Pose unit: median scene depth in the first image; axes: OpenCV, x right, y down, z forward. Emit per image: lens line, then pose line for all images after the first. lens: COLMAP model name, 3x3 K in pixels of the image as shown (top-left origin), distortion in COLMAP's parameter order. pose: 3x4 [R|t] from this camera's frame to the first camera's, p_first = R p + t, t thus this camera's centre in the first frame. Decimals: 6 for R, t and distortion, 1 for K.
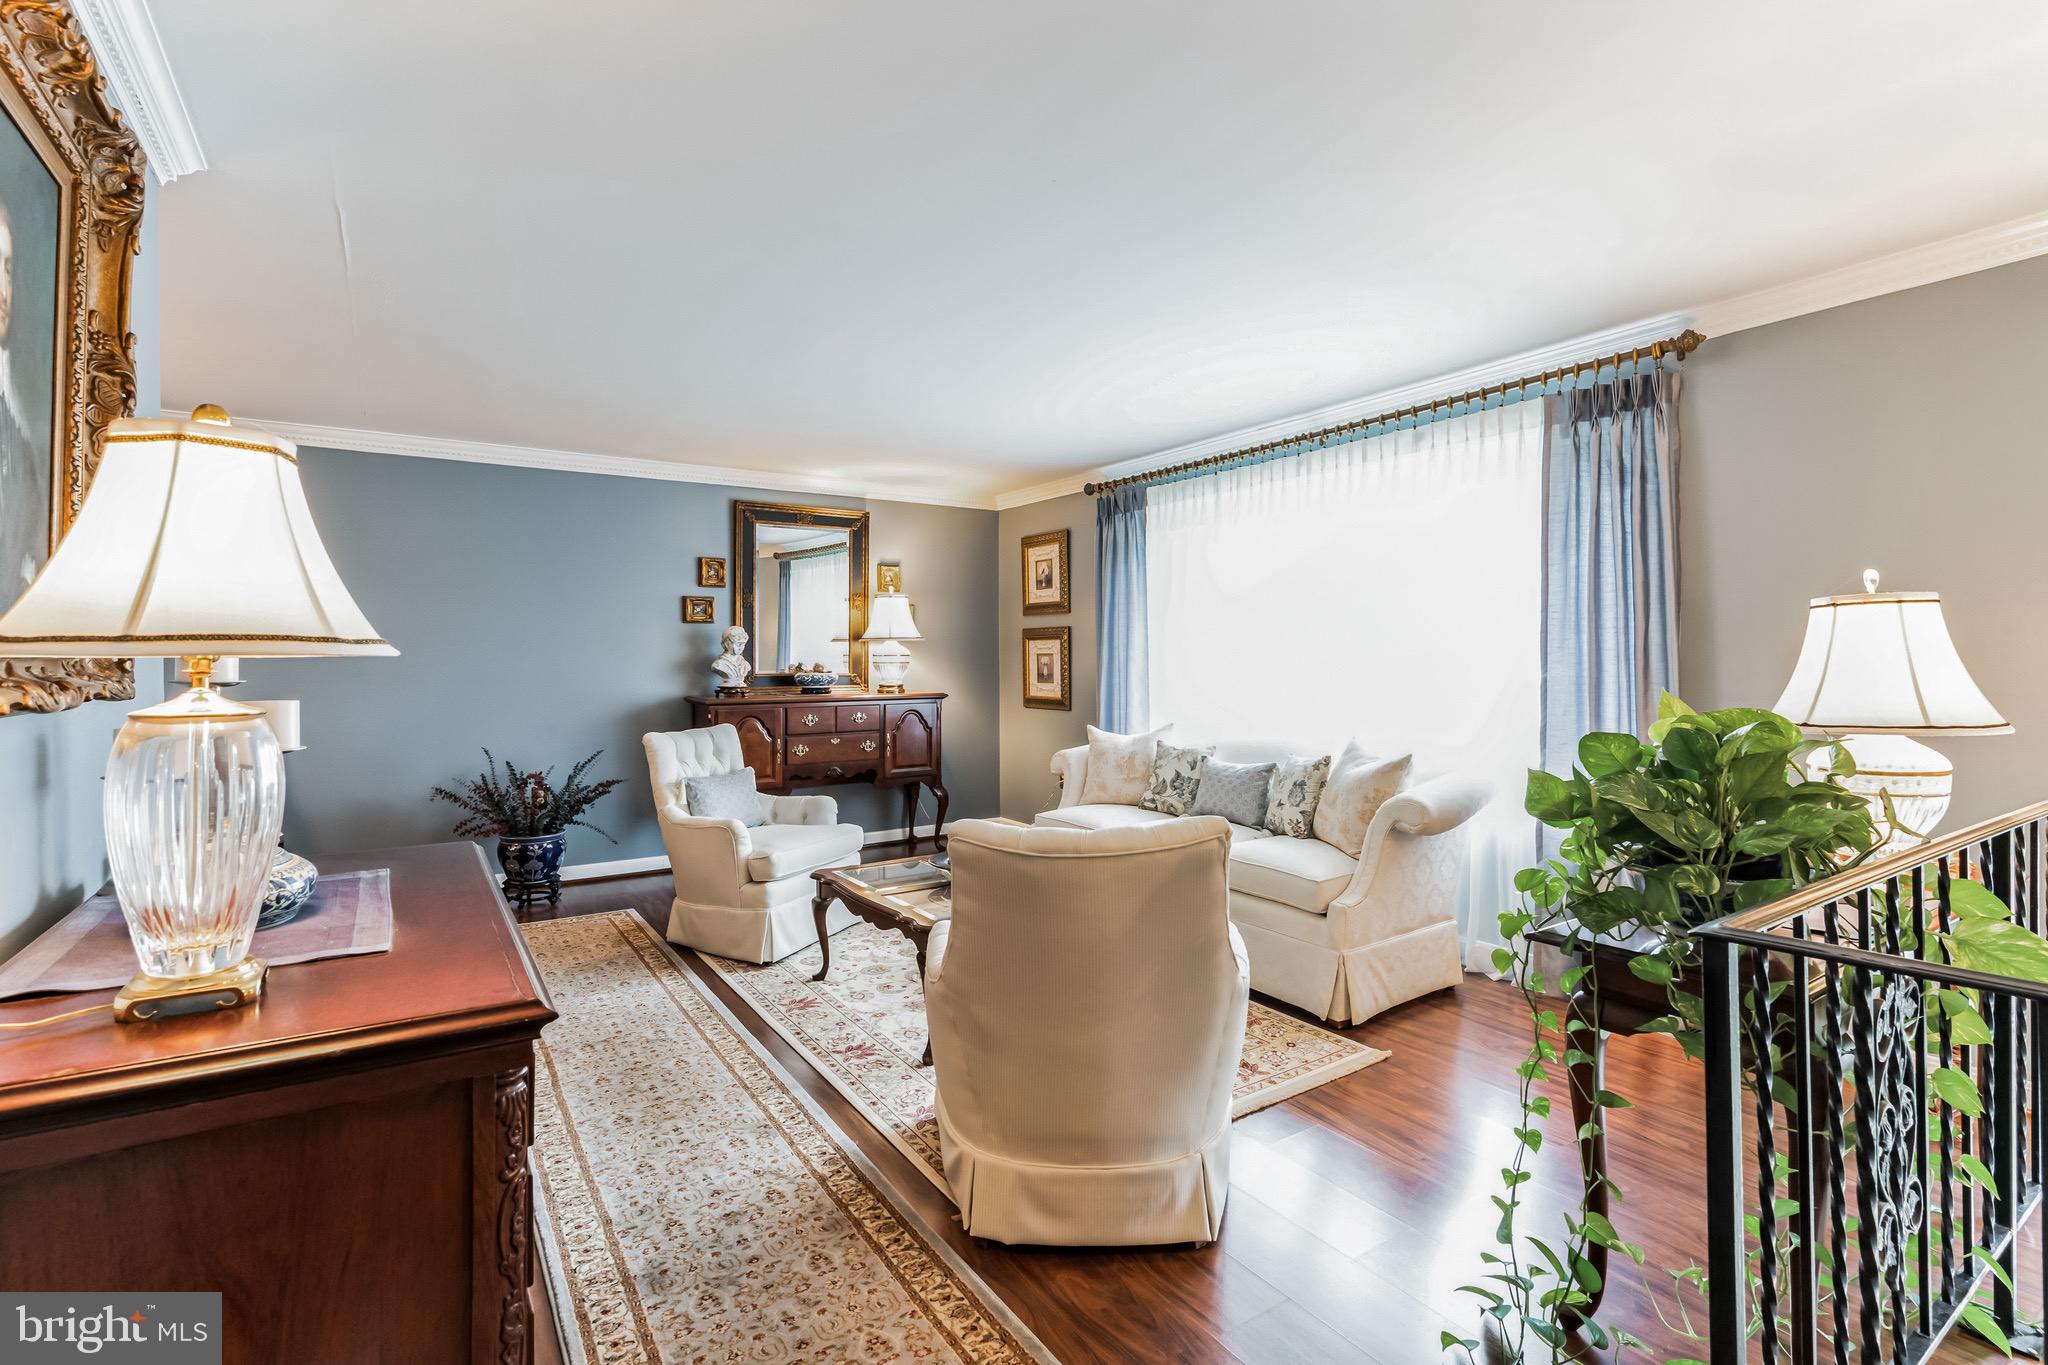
lens RADIAL K [[935.4, 0, 1072.1], [0, 935.4, 652.9], [0, 0, 1]] dist [-0.002785, 0.001990]
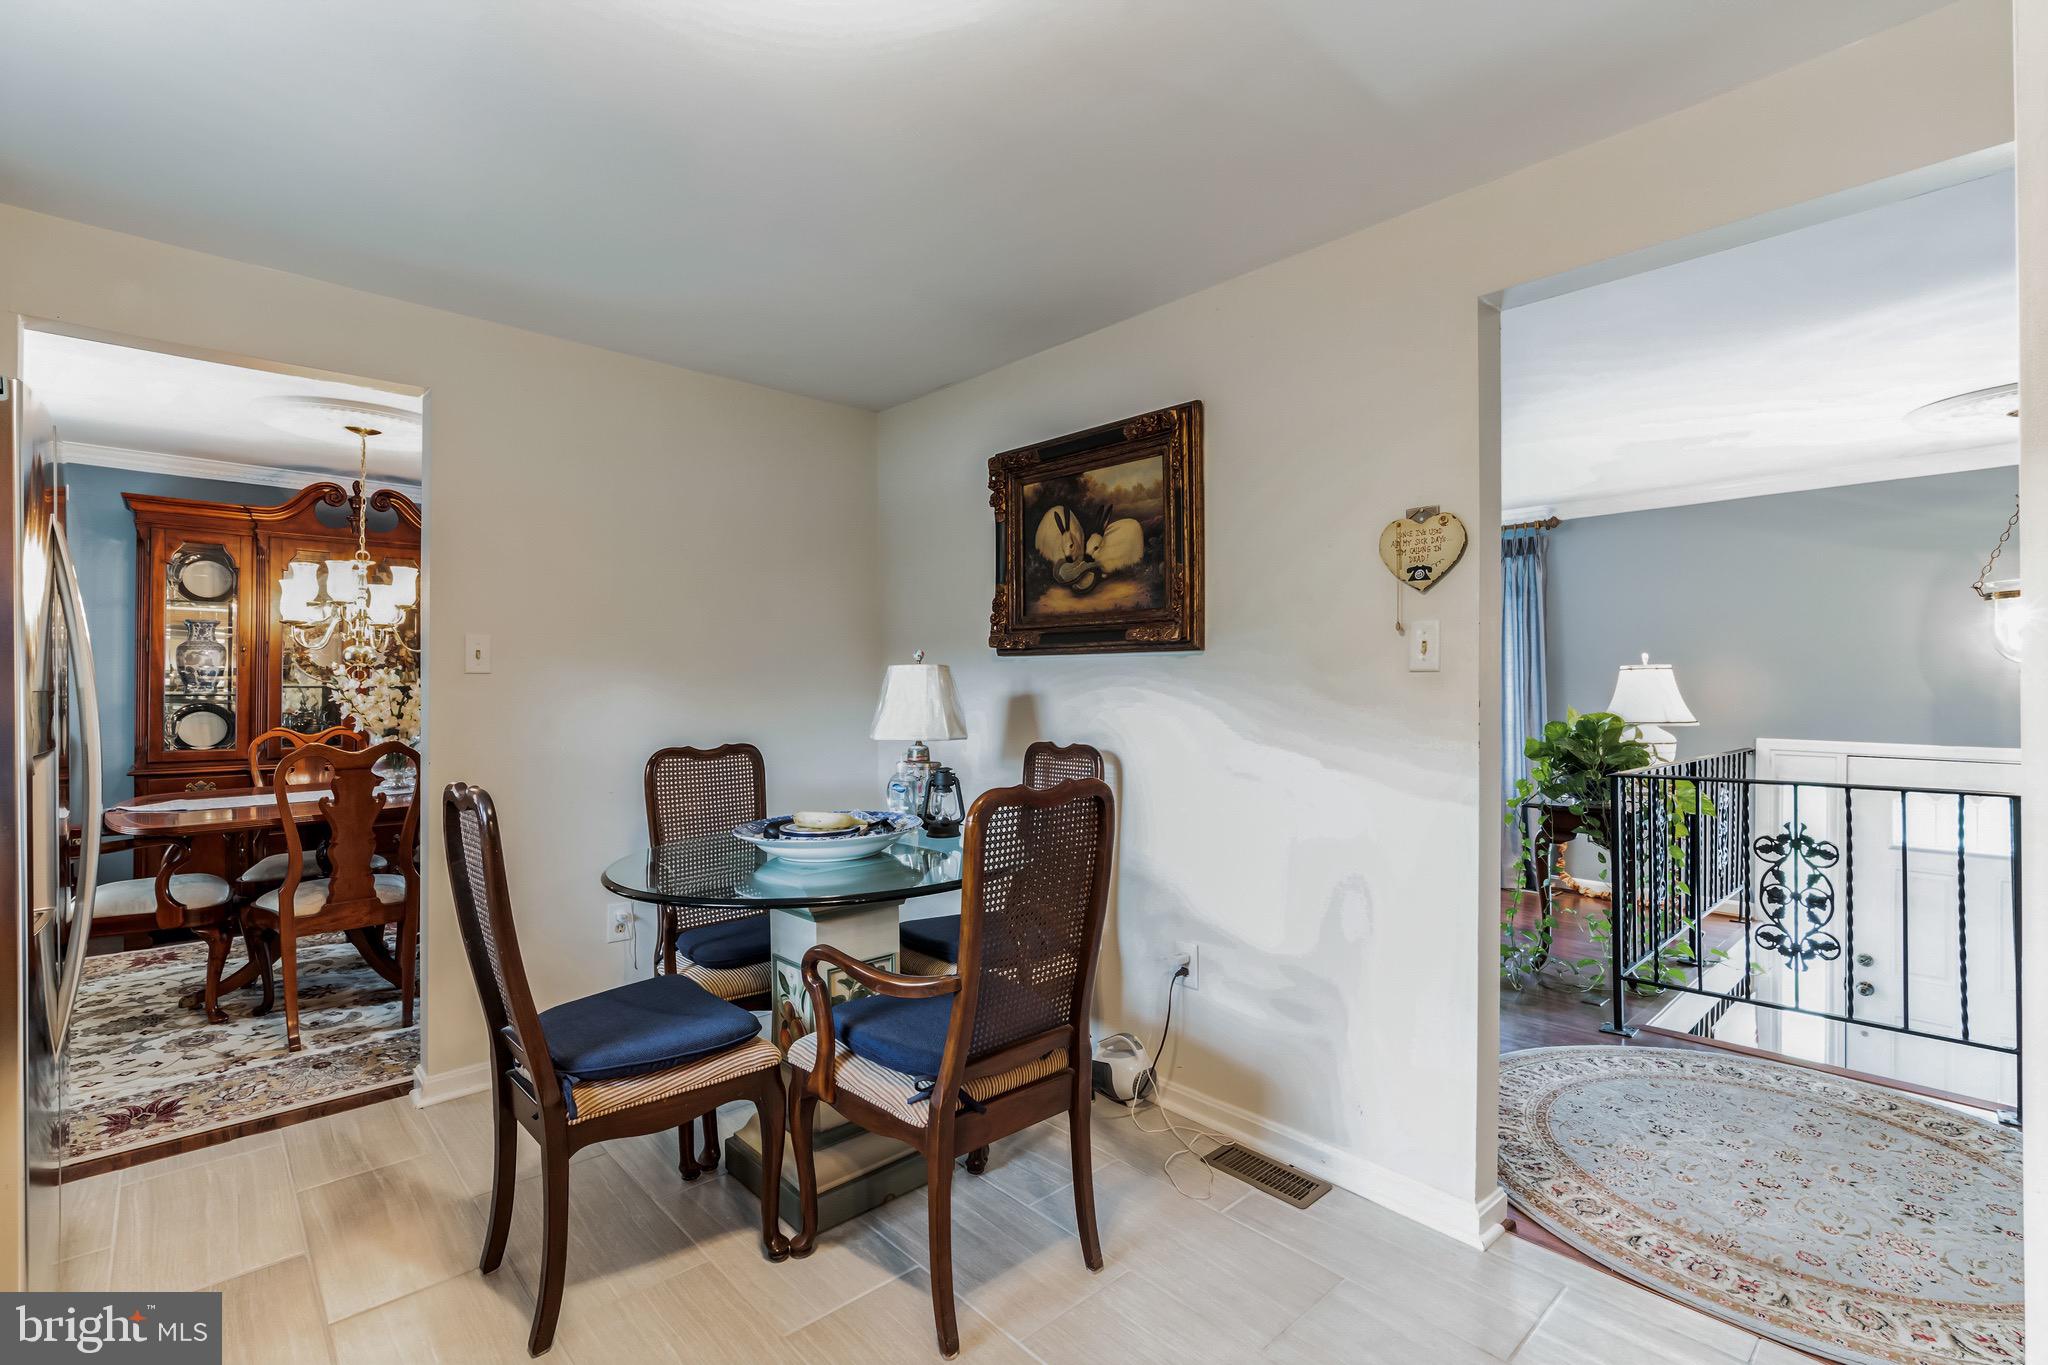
lens RADIAL K [[935.4, 0, 1009.2], [0, 935.4, 675.6], [0, 0, 1]] dist [-0.002785, 0.001990]
pose [[0.990818, 0.002796, 0.135176, -1.161472], [-0.003444, 0.999984, 0.004560, -0.045833], [-0.135161, -0.004984, 0.990811, -1.231277]]
